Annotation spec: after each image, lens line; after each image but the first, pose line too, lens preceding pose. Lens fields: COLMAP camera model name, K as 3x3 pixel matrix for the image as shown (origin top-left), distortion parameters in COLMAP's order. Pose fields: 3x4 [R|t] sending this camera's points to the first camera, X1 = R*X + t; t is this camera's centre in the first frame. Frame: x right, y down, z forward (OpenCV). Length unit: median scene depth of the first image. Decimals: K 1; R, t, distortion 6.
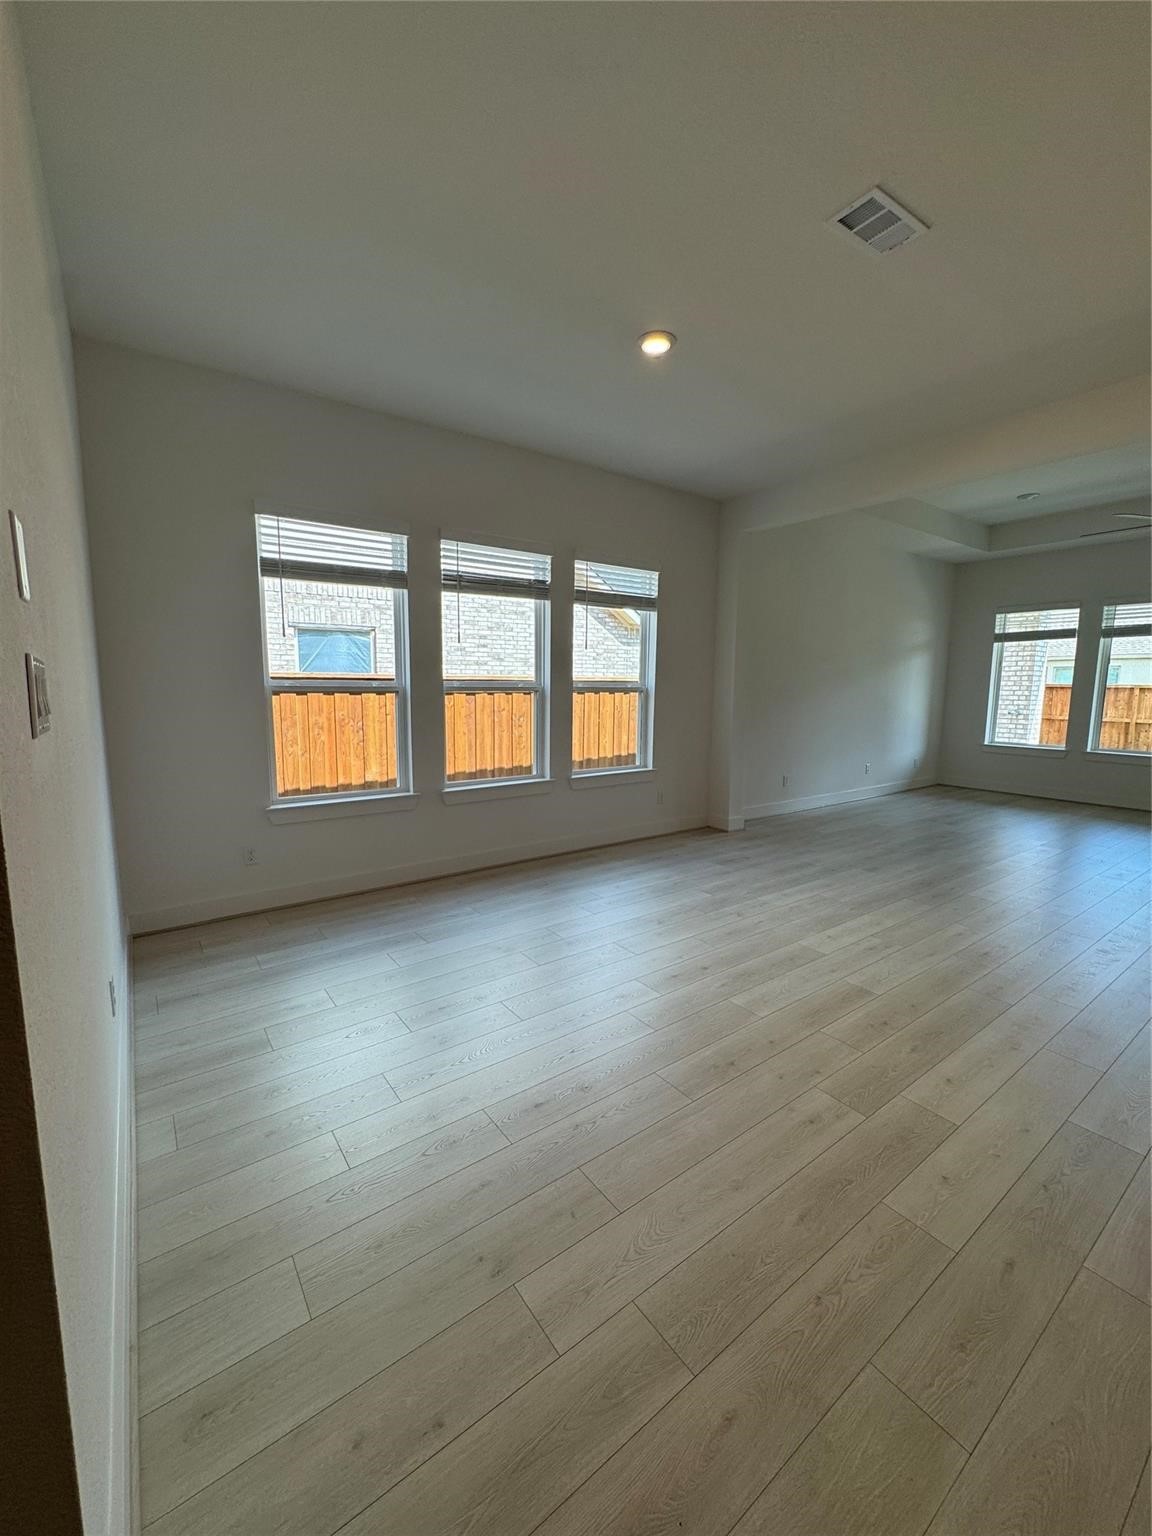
lens RADIAL K [[616.0, 0, 576.0], [0, 616.0, 766.0], [0, 0, 1]] dist [-0.003216, 0.000679]
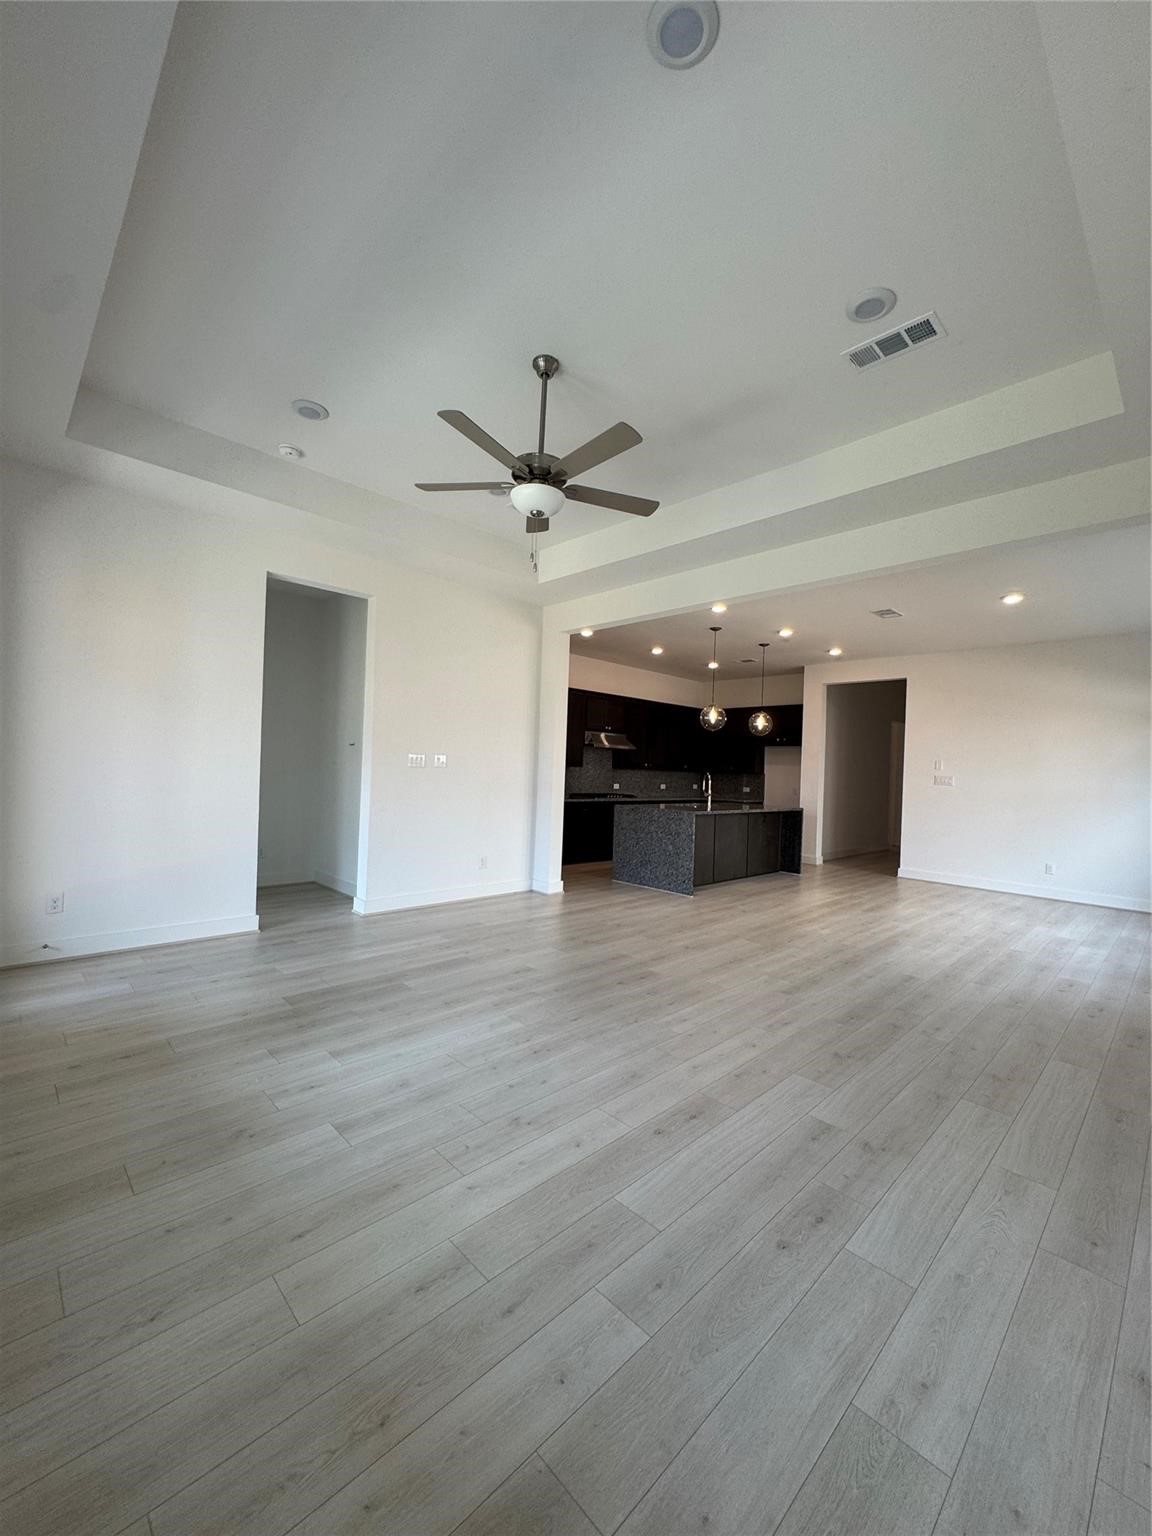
lens RADIAL K [[614.5, 0, 575.3], [0, 614.5, 767.0], [0, 0, 1]] dist [-0.004332, 0.000692]
pose [[-0.988603, -0.043470, -0.144134, 1.426376], [-0.061760, 0.990238, 0.124955, -0.277138], [0.137295, 0.132433, -0.981637, 2.289345]]
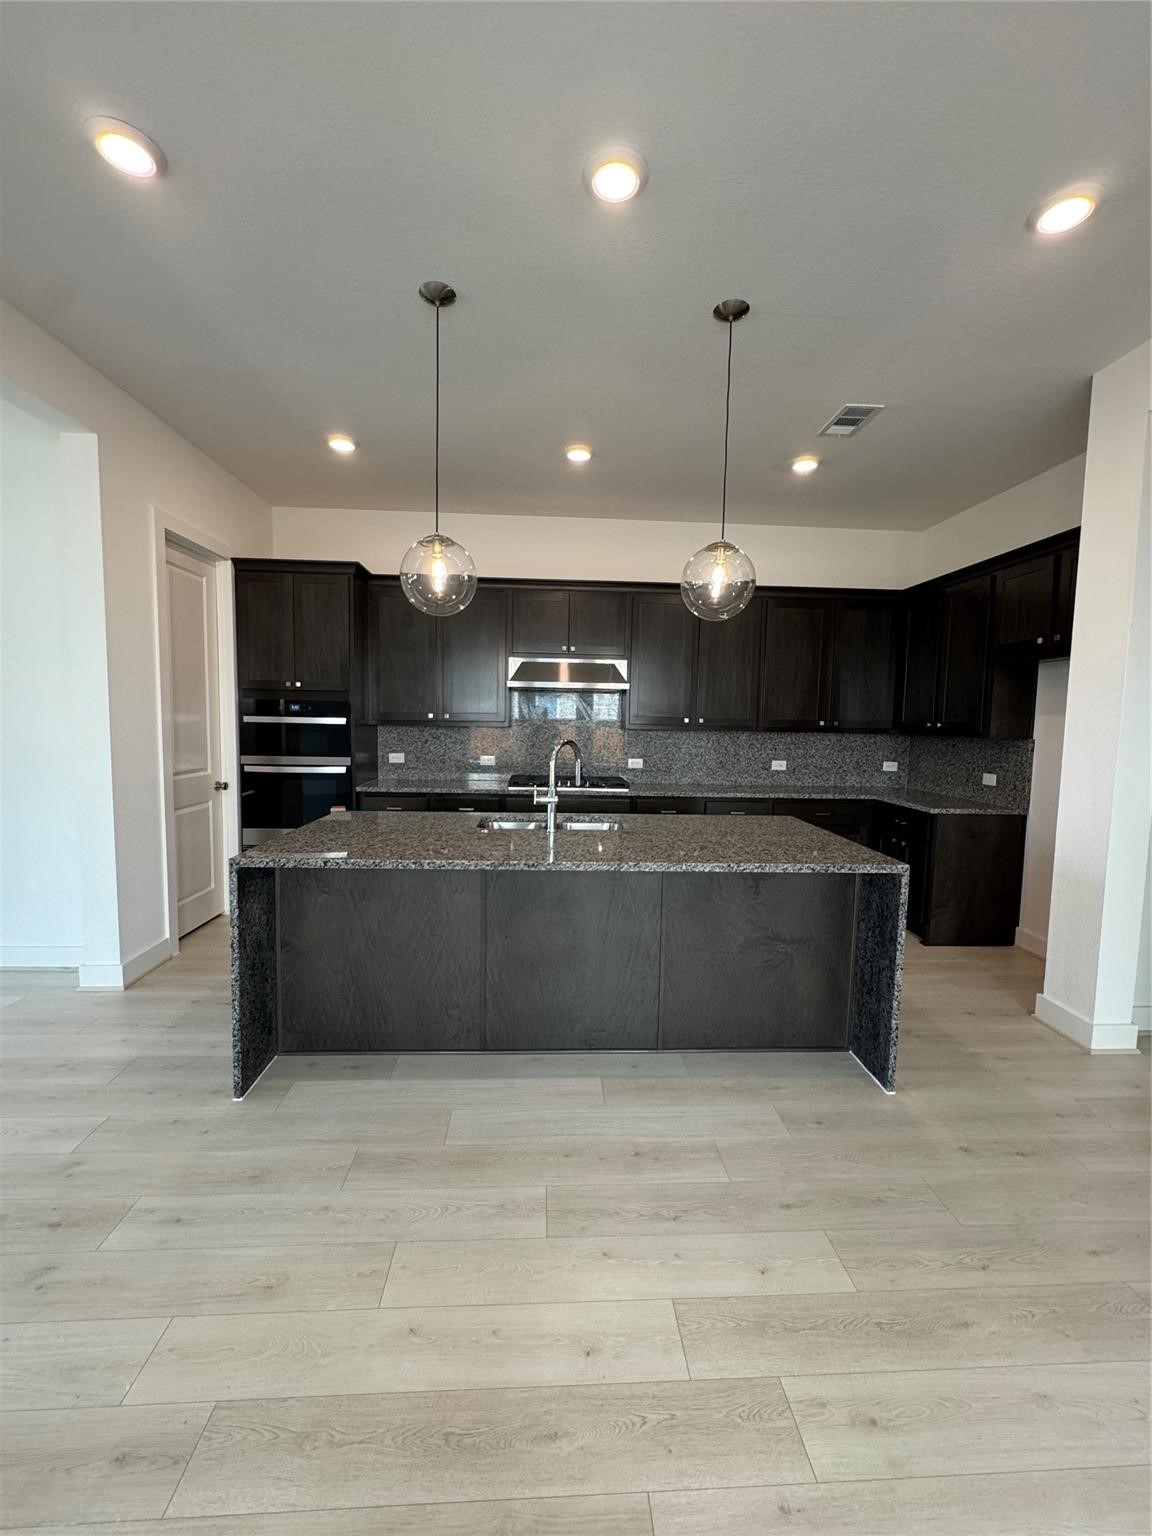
lens RADIAL K [[614.5, 0, 575.3], [0, 614.5, 767.0], [0, 0, 1]] dist [-0.004332, 0.000692]
pose [[-0.839538, -0.068627, 0.538950, 0.188324], [0.044804, 0.979866, 0.194563, -0.132192], [-0.541451, 0.187490, -0.819560, 0.855669]]
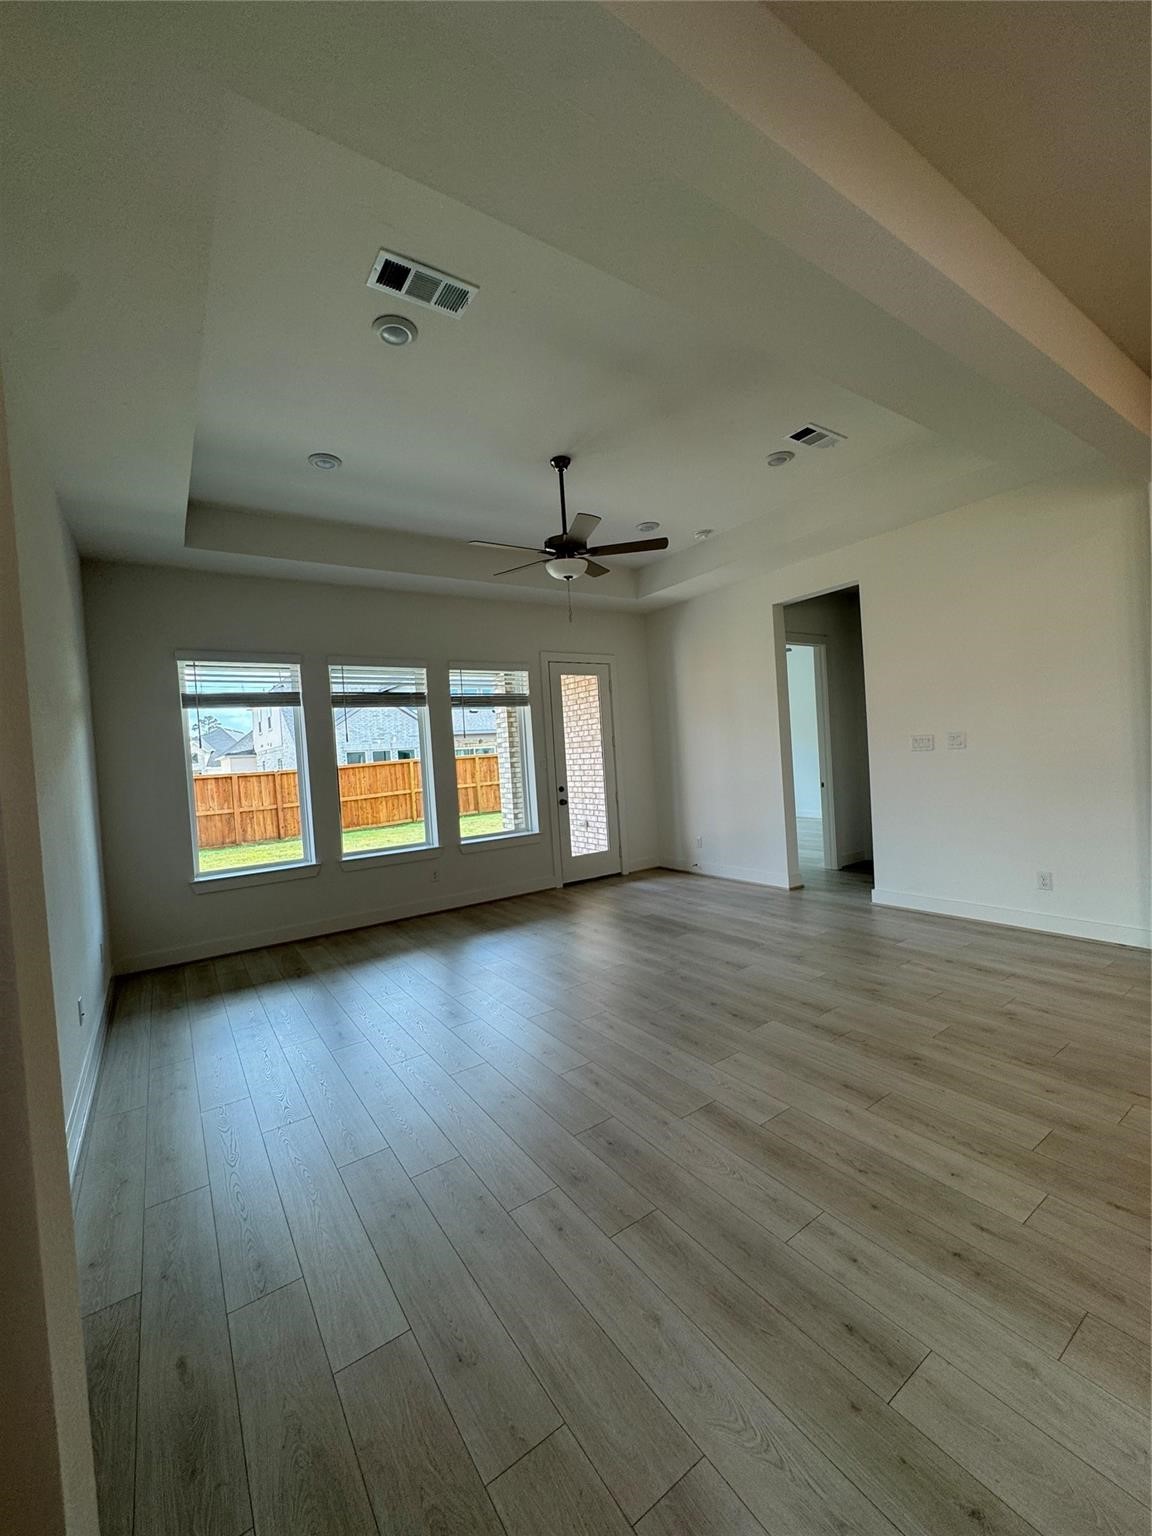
lens RADIAL K [[616.0, 0, 576.0], [0, 616.0, 766.0], [0, 0, 1]] dist [-0.003216, 0.000679]
pose [[0.030995, -0.026940, 0.999156, 0.232700], [0.192275, 0.981127, 0.020489, -0.197220], [-0.980851, 0.191478, 0.035590, 1.406477]]
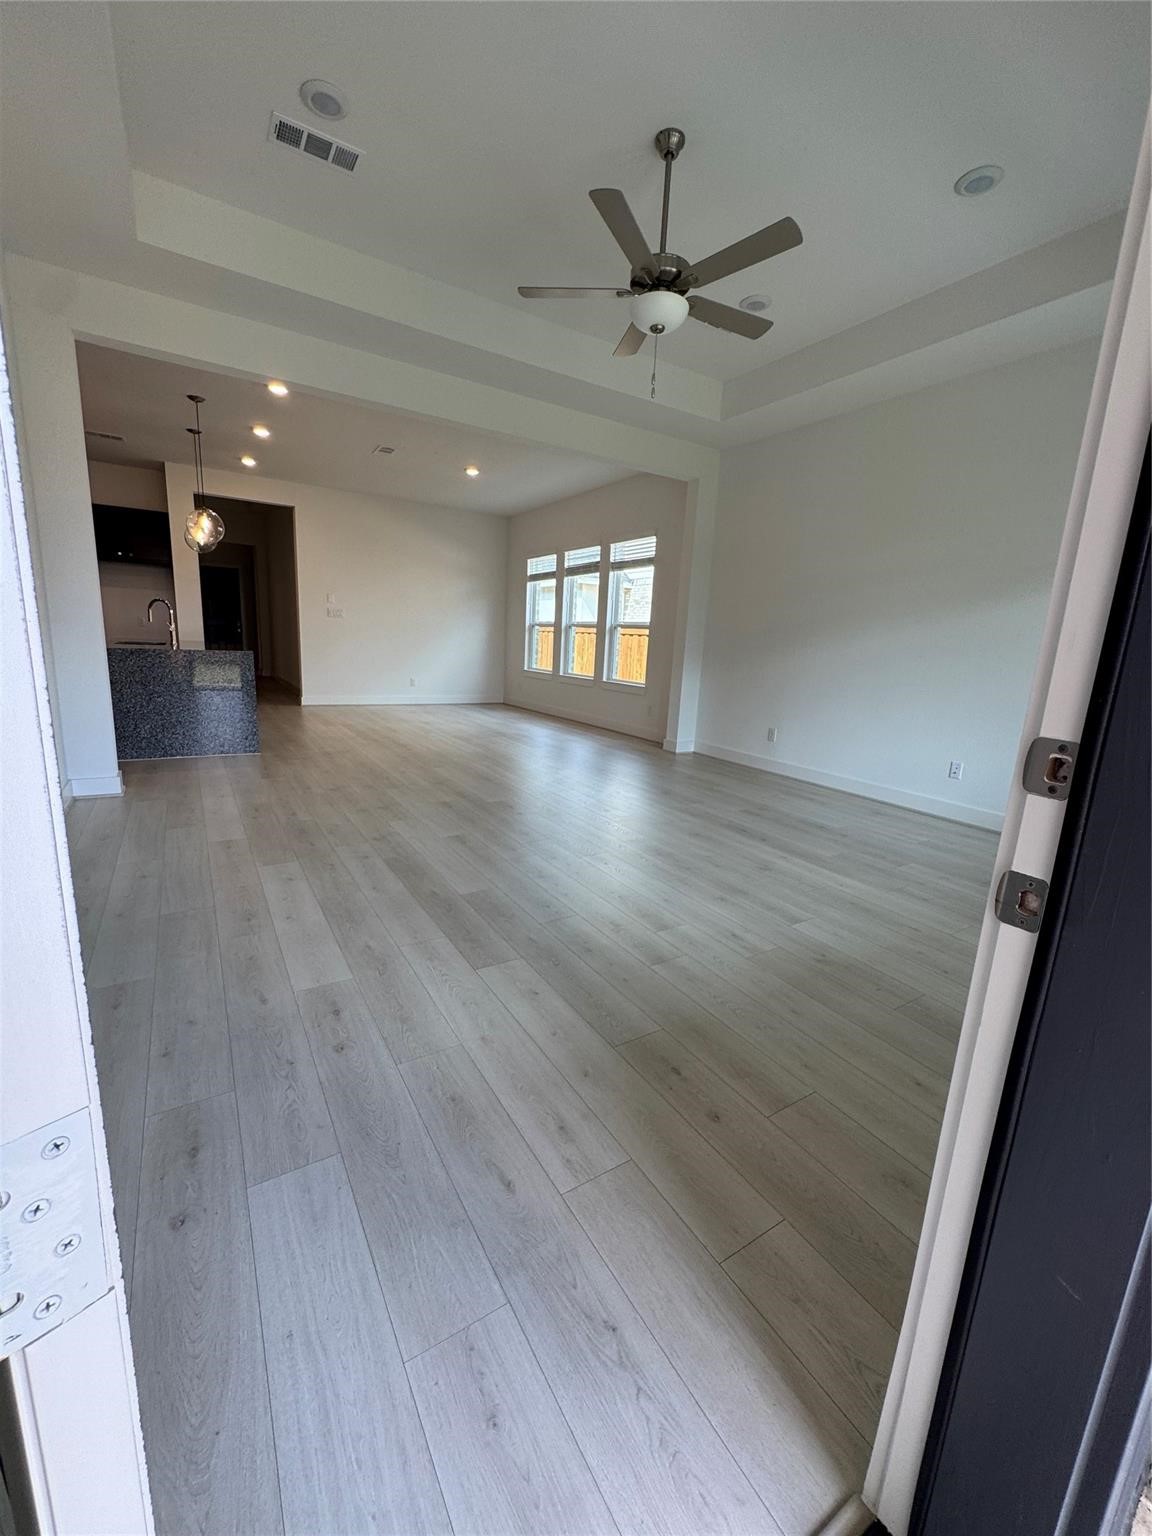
lens RADIAL K [[614.5, 0, 575.3], [0, 614.5, 767.0], [0, 0, 1]] dist [-0.004332, 0.000692]
pose [[-0.067901, 0.196562, -0.978137, 2.268041], [-0.178350, 0.962217, 0.205744, -0.114049], [0.981622, 0.188421, -0.030278, 1.423941]]
